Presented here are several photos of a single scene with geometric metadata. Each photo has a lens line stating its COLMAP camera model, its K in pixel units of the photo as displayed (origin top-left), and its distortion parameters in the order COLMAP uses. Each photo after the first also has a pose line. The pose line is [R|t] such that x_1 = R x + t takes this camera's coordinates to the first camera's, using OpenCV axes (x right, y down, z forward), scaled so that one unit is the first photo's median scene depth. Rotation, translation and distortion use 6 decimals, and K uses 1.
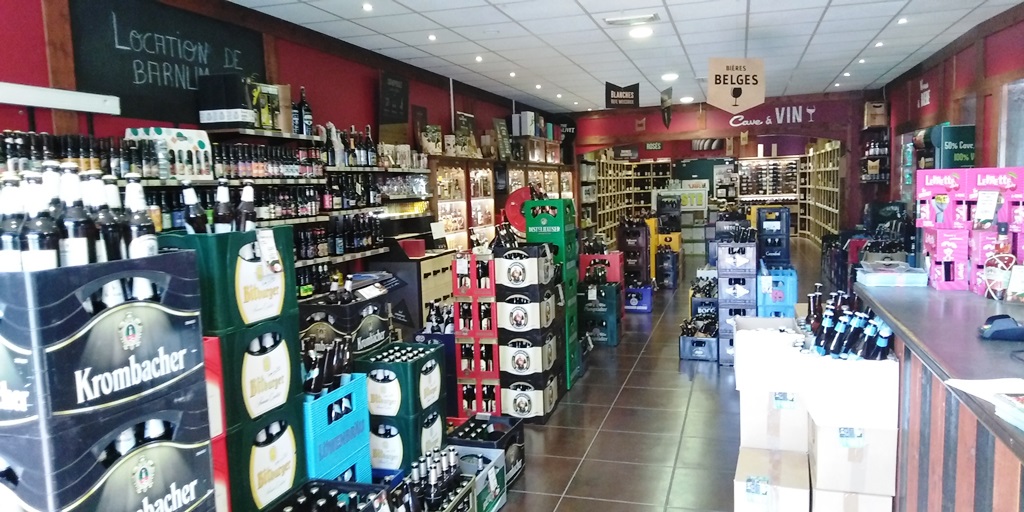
lens RADIAL K [[731.7, 0, 512.7], [0, 731.7, 258.2], [0, 0, 1]] dist [0.115261, -0.162693]
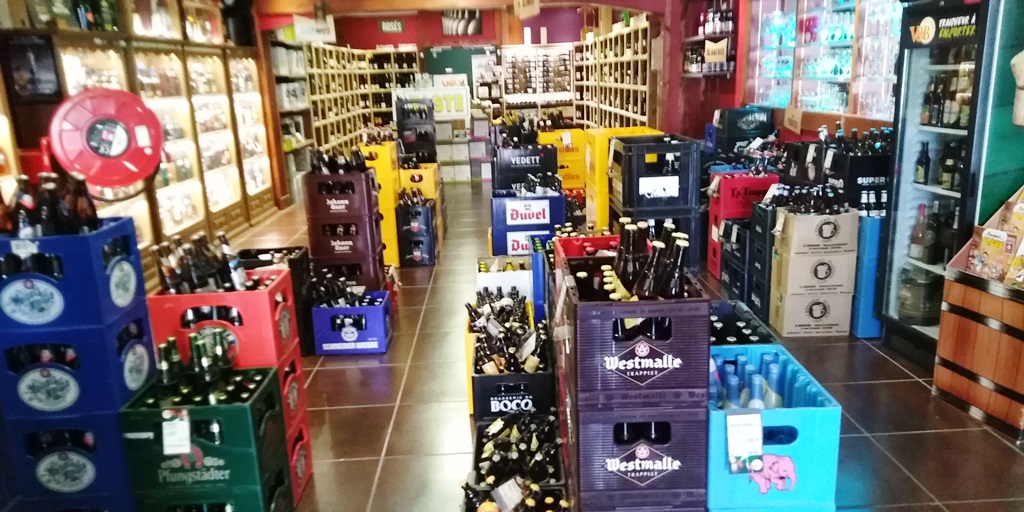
lens RADIAL K [[731.7, 0, 512.7], [0, 731.7, 258.2], [0, 0, 1]] dist [0.115261, -0.162693]
pose [[0.946334, -0.083846, 0.312124, 0.070254], [0.040865, 0.989053, 0.141790, -0.030798], [-0.320596, -0.121426, 0.939401, 0.305440]]
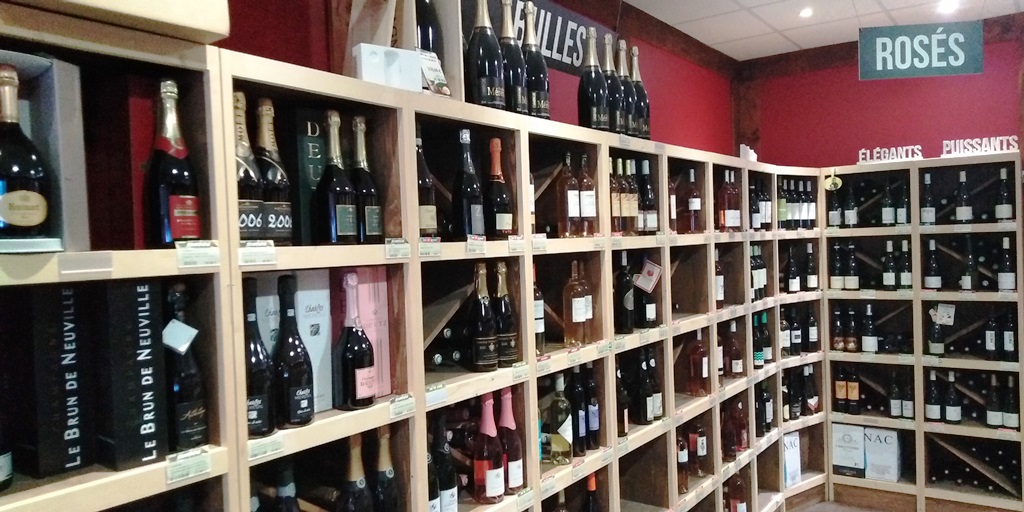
lens RADIAL K [[731.7, 0, 512.7], [0, 731.7, 258.2], [0, 0, 1]] dist [0.115261, -0.162693]
pose [[0.947982, 0.006034, -0.318267, 0.193273], [-0.026848, 0.997773, -0.061052, -0.113226], [0.317190, 0.066421, 0.946033, 0.997749]]
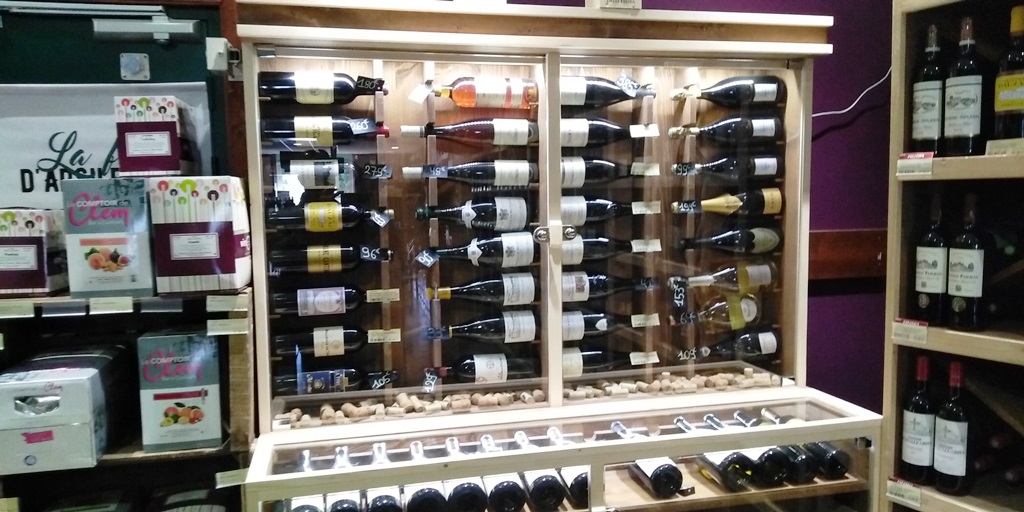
lens RADIAL K [[731.7, 0, 512.7], [0, 731.7, 258.2], [0, 0, 1]] dist [0.115261, -0.162693]
pose [[0.863761, -0.026342, 0.503212, 0.370671], [0.039444, 0.999103, -0.015406, -0.132305], [-0.502355, 0.033156, 0.864025, 1.171896]]
